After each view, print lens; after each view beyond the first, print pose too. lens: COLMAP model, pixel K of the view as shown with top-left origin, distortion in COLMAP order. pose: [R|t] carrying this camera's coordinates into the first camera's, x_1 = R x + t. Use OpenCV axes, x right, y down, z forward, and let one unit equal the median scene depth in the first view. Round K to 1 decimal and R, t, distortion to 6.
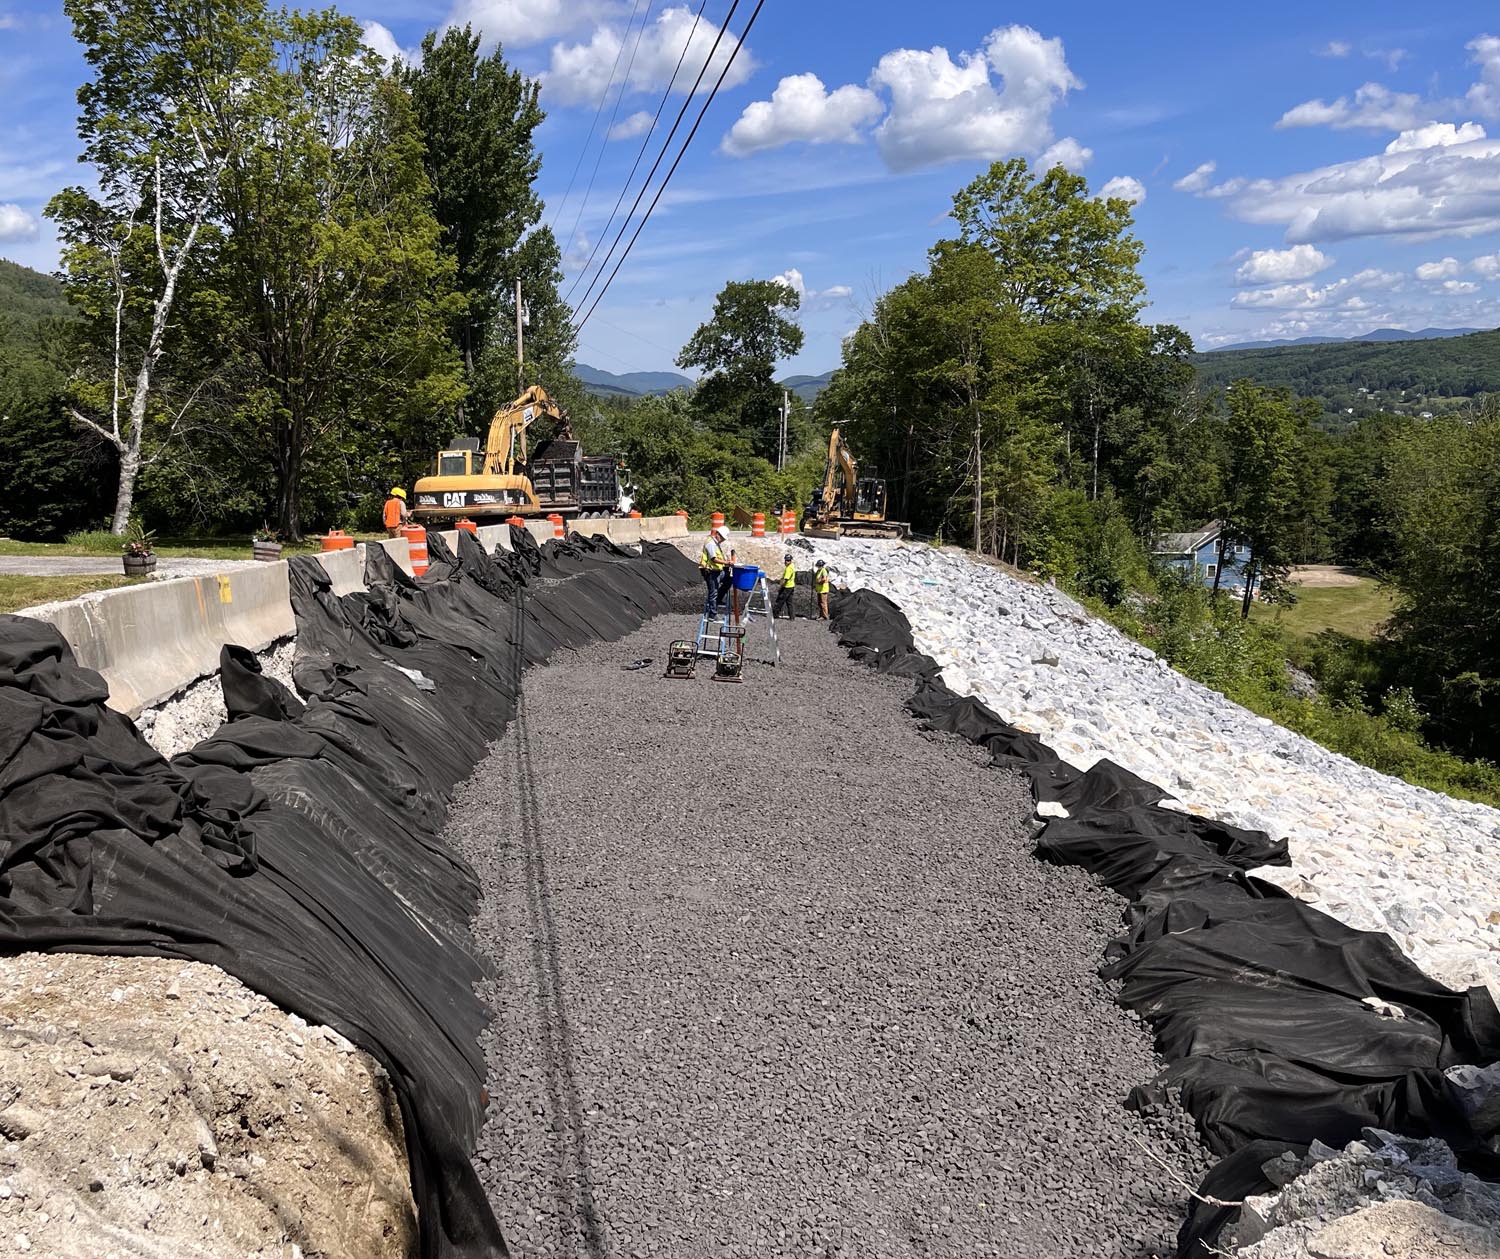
lens RADIAL K [[1085.2, 0, 750.0], [0, 1085.2, 629.5], [0, 0, 1]] dist [0.031648, 0.002512]
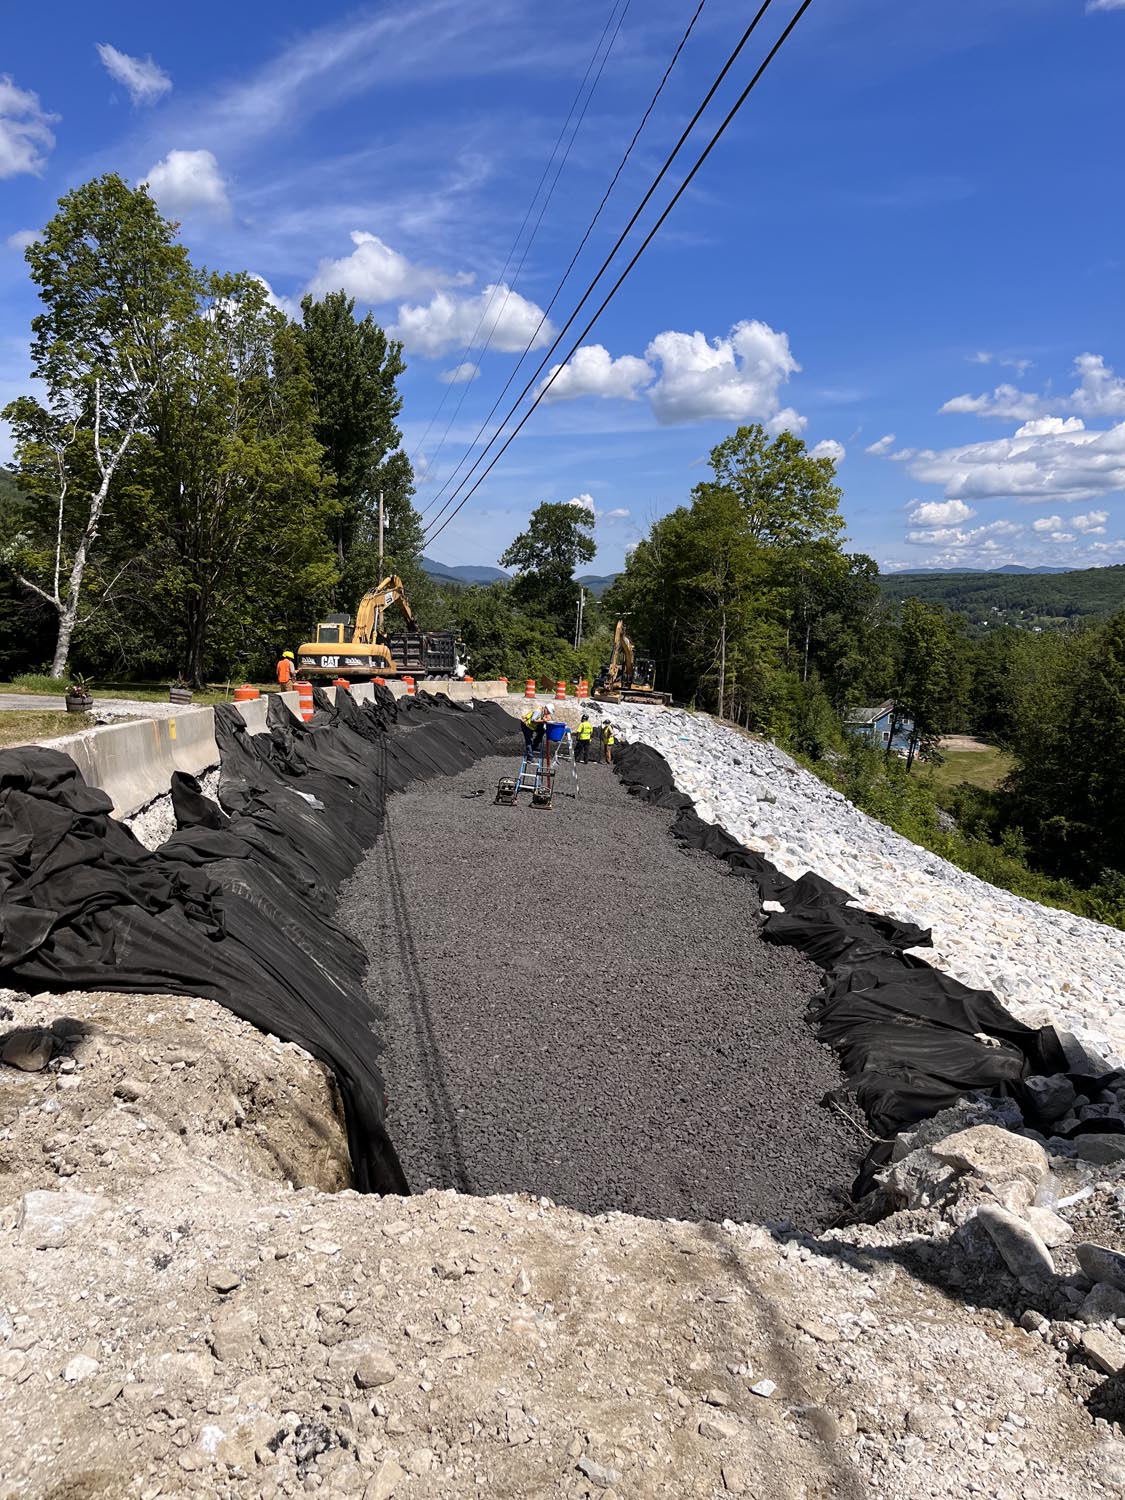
lens RADIAL K [[1116.8, 0, 562.5], [0, 1116.8, 750.0], [0, 0, 1]] dist [0.058194, -0.002364]
pose [[0.990853, 0.034580, 0.130438, -0.167798], [-0.034813, 0.999394, -0.000495, -0.023741], [-0.130376, -0.004050, 0.991456, -0.354775]]
